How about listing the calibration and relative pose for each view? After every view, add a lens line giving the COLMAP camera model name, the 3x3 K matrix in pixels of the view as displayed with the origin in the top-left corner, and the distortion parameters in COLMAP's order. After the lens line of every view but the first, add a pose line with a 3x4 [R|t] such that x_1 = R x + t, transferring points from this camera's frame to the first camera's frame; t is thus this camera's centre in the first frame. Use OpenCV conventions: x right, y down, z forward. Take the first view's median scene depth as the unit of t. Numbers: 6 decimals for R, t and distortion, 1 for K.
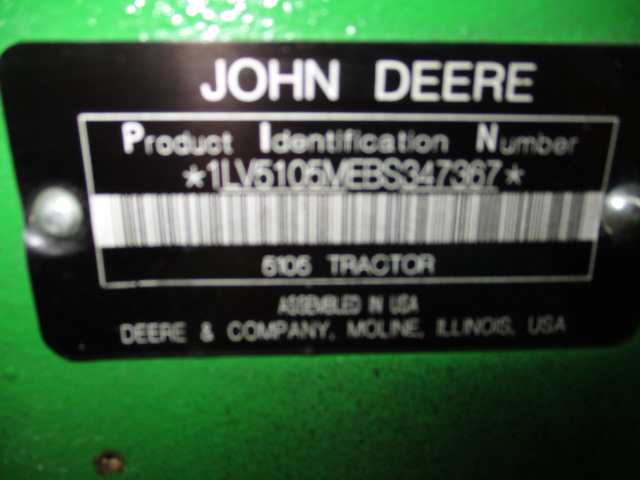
lens RADIAL K [[532.3, 0, 319.9], [0, 532.3, 237.7], [0, 0, 1]] dist [-0.032805, 0.012976]
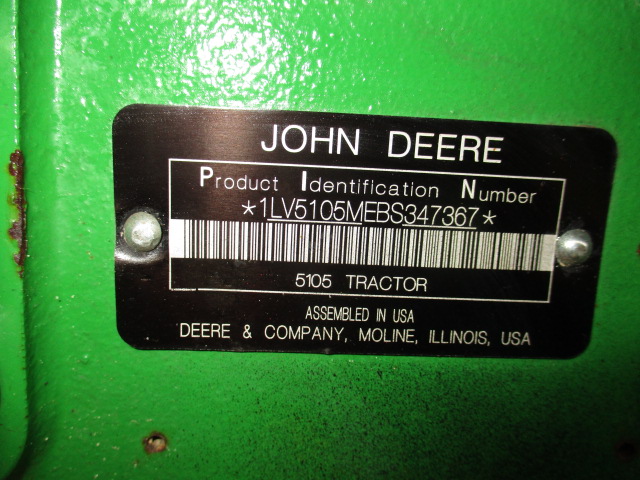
lens RADIAL K [[532.3, 0, 321.5], [0, 532.3, 238.2], [0, 0, 1]] dist [-0.032805, 0.012976]
pose [[0.998985, 0.044549, 0.006635, -0.057334], [-0.043351, 0.990995, -0.126689, 0.114994], [-0.012220, 0.126273, 0.991920, -0.299038]]
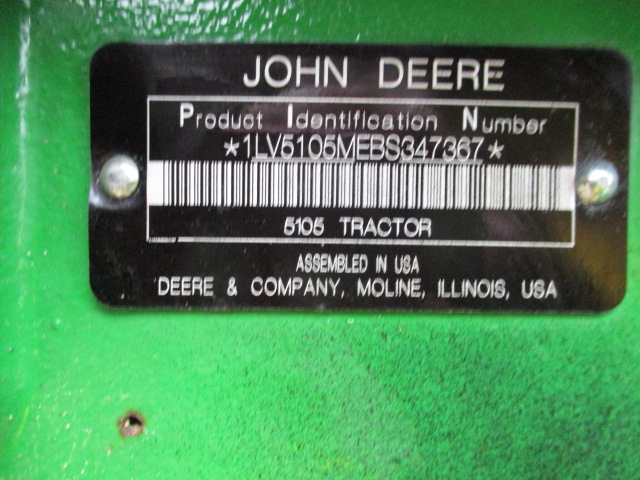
lens RADIAL K [[532.3, 0, 320.6], [0, 532.3, 238.6], [0, 0, 1]] dist [-0.032805, 0.012976]
pose [[0.998379, 0.010613, -0.055915, 0.039614], [-0.025436, 0.962088, -0.271550, 0.399391], [0.050913, 0.272532, 0.960799, -0.114771]]
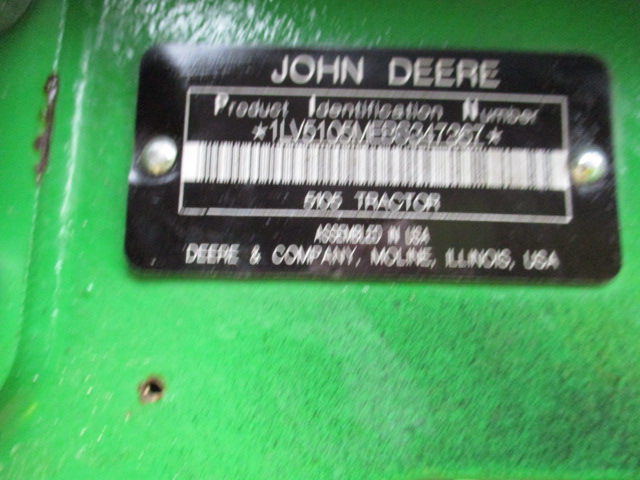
lens RADIAL K [[532.3, 0, 321.6], [0, 532.3, 236.4], [0, 0, 1]] dist [-0.032805, 0.012976]
pose [[0.997813, 0.013367, -0.064729, 0.018467], [-0.040953, 0.893727, -0.446738, 0.711480], [0.051879, 0.448412, 0.892320, -0.108960]]
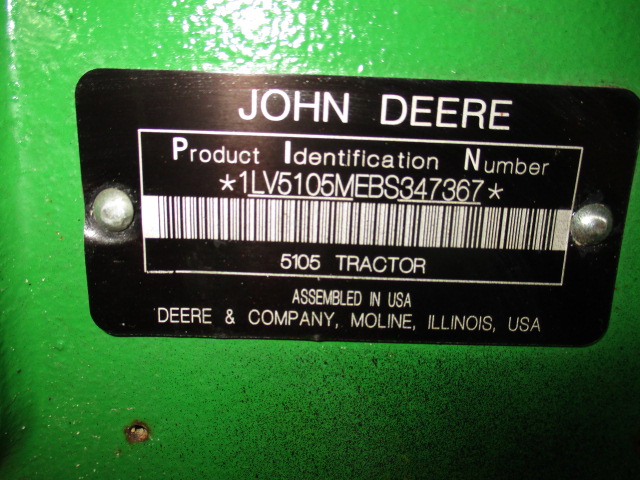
lens RADIAL K [[532.3, 0, 319.8], [0, 532.3, 235.7], [0, 0, 1]] dist [-0.032805, 0.012976]
pose [[0.998780, 0.039457, -0.029692, 0.013082], [-0.041479, 0.996621, -0.070893, 0.078099], [0.026795, 0.072038, 0.997042, -0.183336]]
